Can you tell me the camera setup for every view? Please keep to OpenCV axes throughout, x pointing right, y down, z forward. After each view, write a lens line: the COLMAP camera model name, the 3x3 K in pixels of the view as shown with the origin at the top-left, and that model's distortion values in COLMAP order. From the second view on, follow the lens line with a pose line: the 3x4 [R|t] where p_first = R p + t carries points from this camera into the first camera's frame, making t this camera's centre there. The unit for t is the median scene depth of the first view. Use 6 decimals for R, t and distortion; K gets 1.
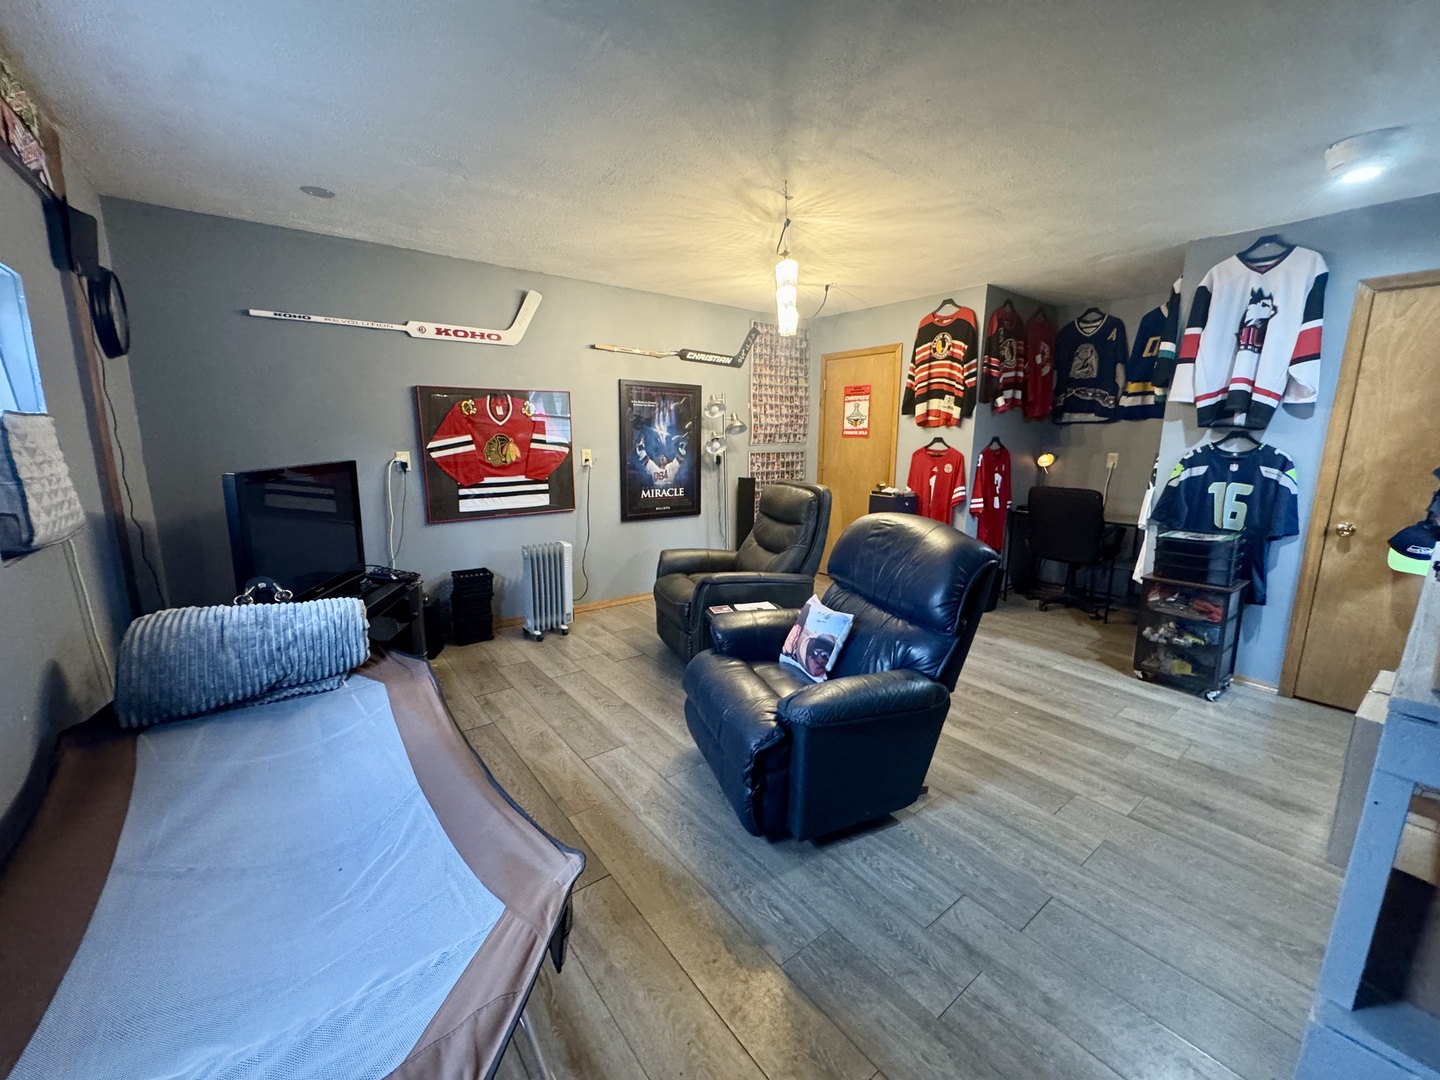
lens RADIAL K [[575.3, 0, 720.0], [0, 575.3, 540.0], [0, 0, 1]] dist [-0.001254, -0.000149]
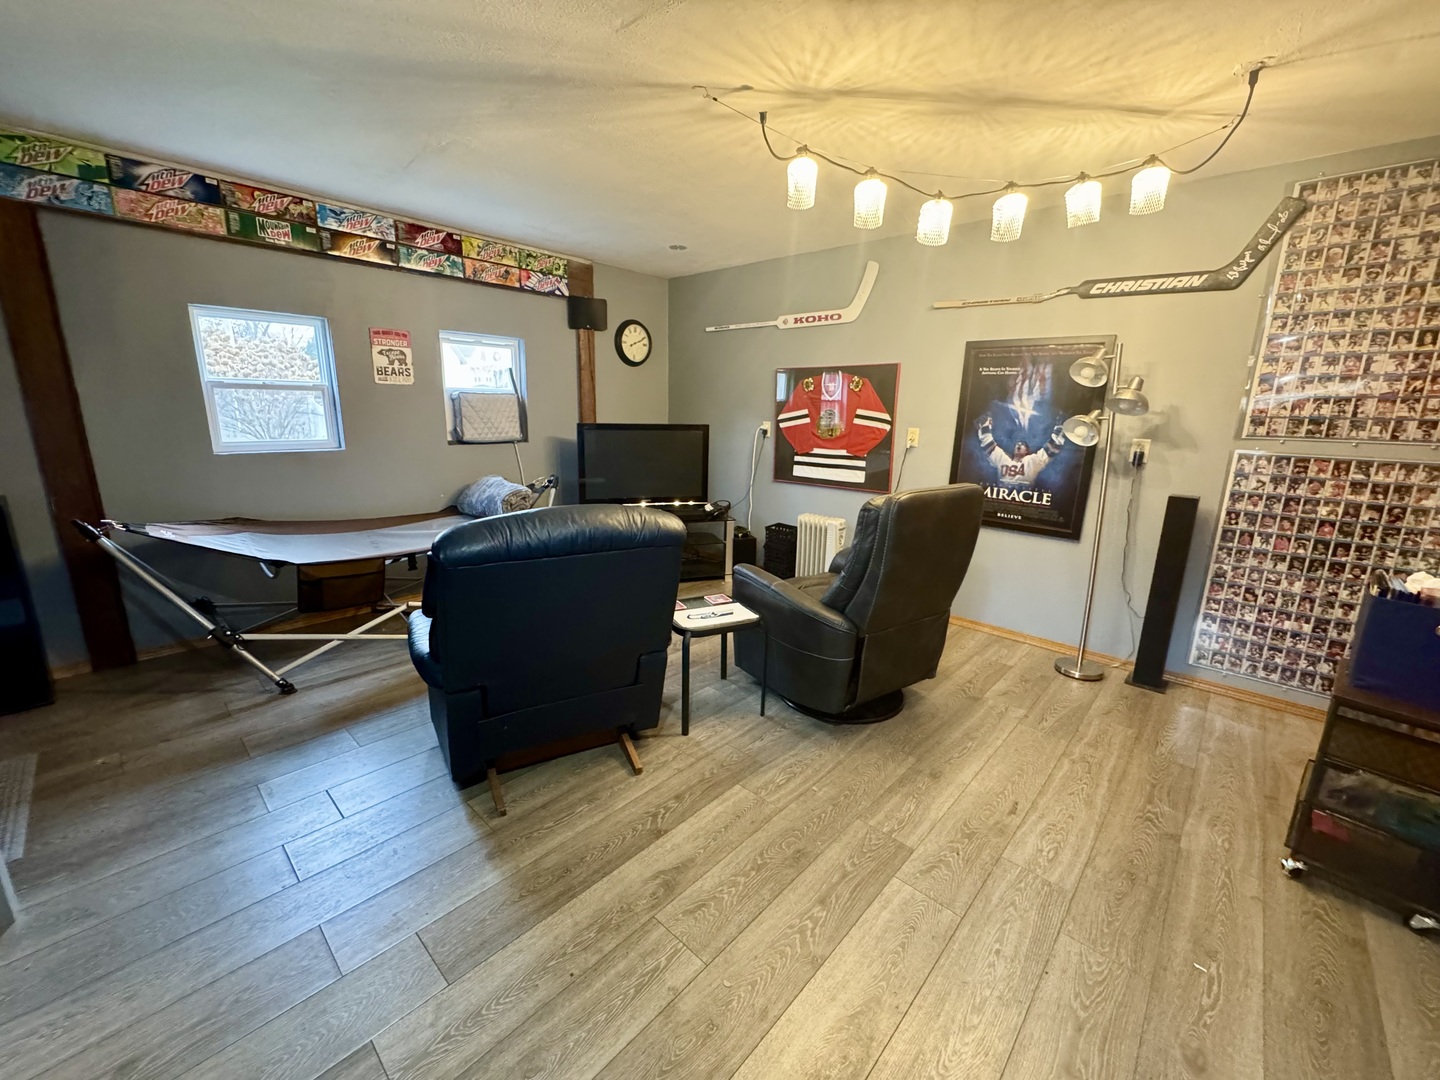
lens RADIAL K [[575.3, 0, 720.0], [0, 575.3, 540.0], [0, 0, 1]] dist [-0.001254, -0.000149]
pose [[0.168125, 0.222383, -0.960354, 0.553586], [-0.200376, 0.961592, 0.187590, -0.091075], [0.965186, 0.160894, 0.206228, 0.517318]]
